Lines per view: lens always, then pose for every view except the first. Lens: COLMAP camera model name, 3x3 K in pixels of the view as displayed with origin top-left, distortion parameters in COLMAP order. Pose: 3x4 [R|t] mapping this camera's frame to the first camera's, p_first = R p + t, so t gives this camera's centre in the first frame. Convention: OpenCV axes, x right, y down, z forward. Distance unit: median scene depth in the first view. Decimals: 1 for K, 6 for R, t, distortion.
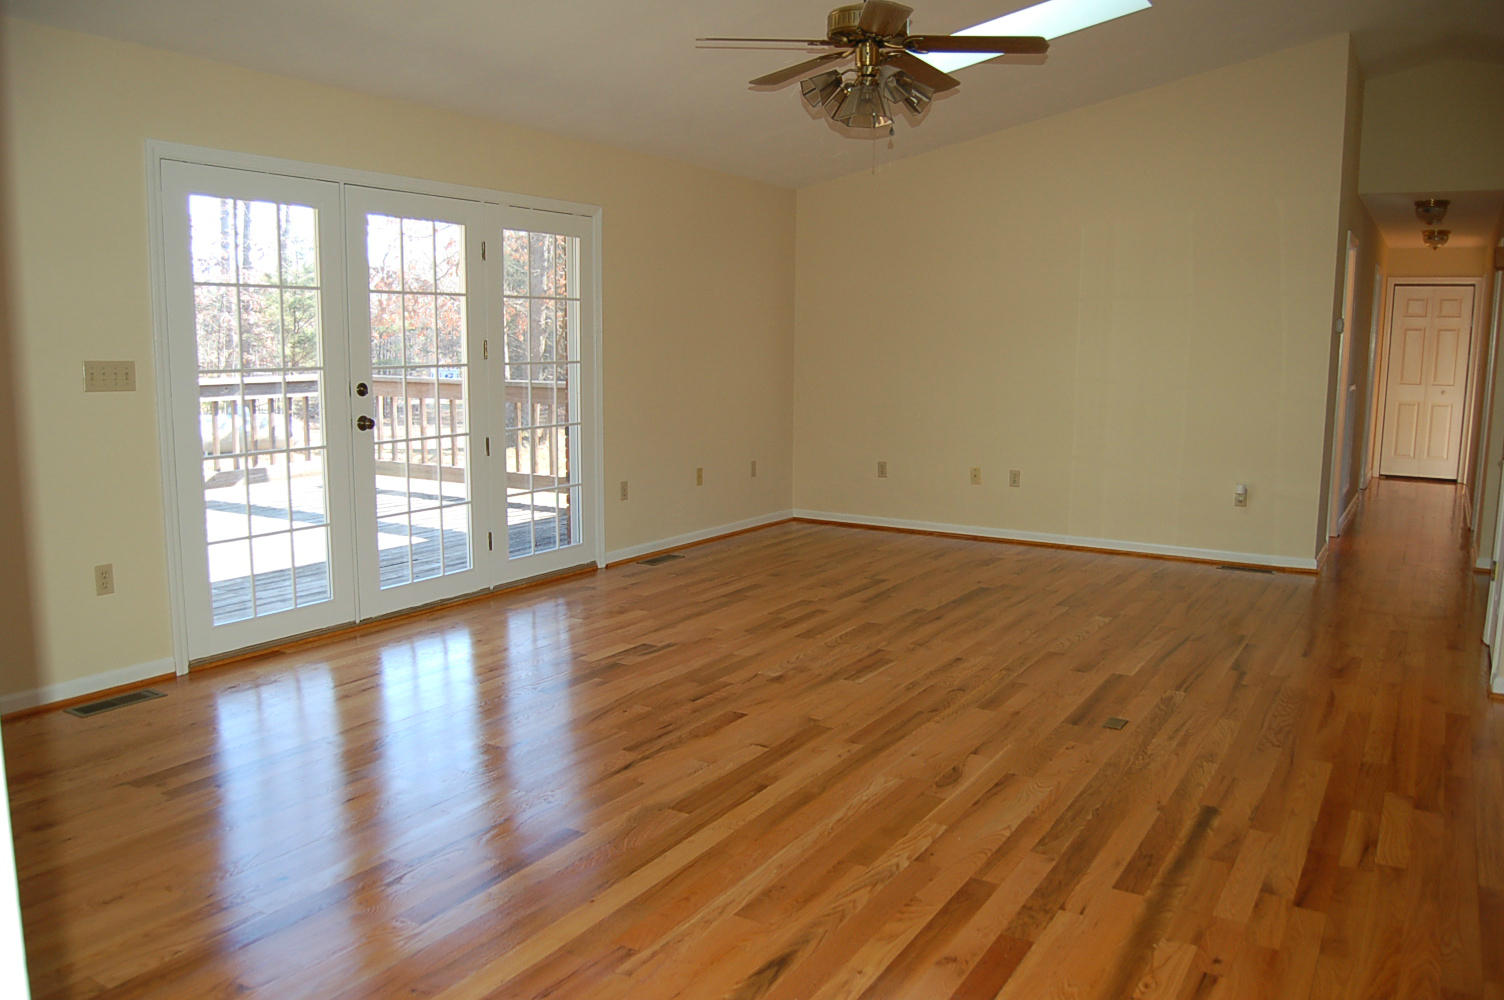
lens RADIAL K [[1178.5, 0, 747.2], [0, 1178.5, 511.6], [0, 0, 1]] dist [-0.092197, 0.035143]
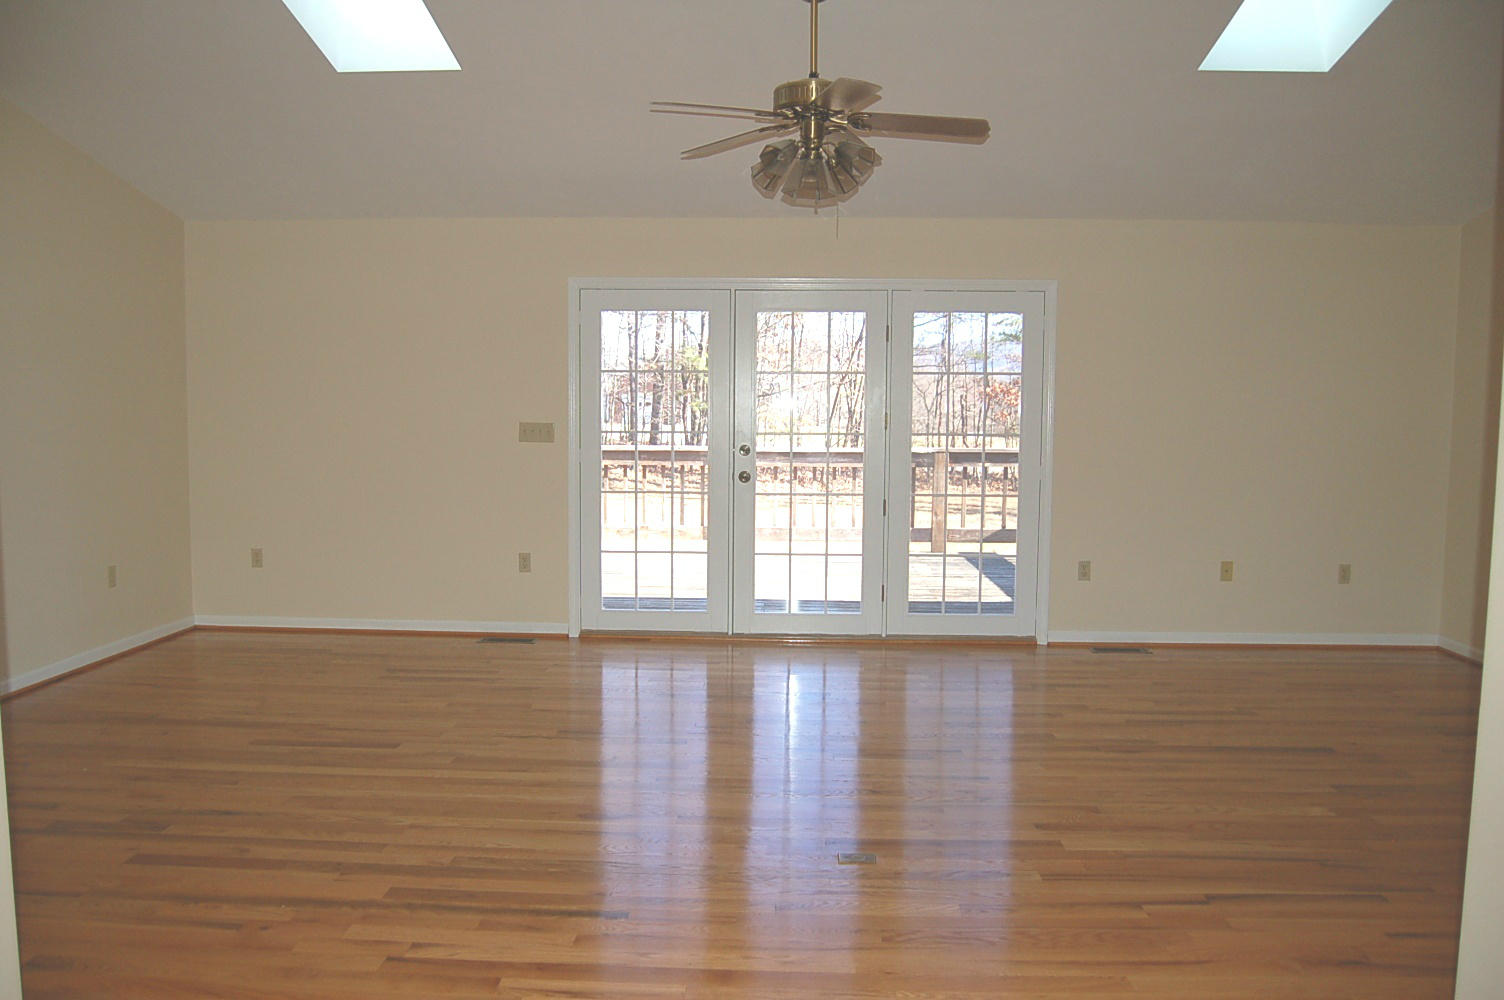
lens RADIAL K [[1178.5, 0, 742.3], [0, 1178.5, 502.9], [0, 0, 1]] dist [-0.092197, 0.035143]
pose [[0.478731, 0.063292, -0.875677, 0.910718], [-0.130661, 0.991427, 0.000226, -0.055900], [0.868185, 0.114309, 0.482897, 0.449842]]
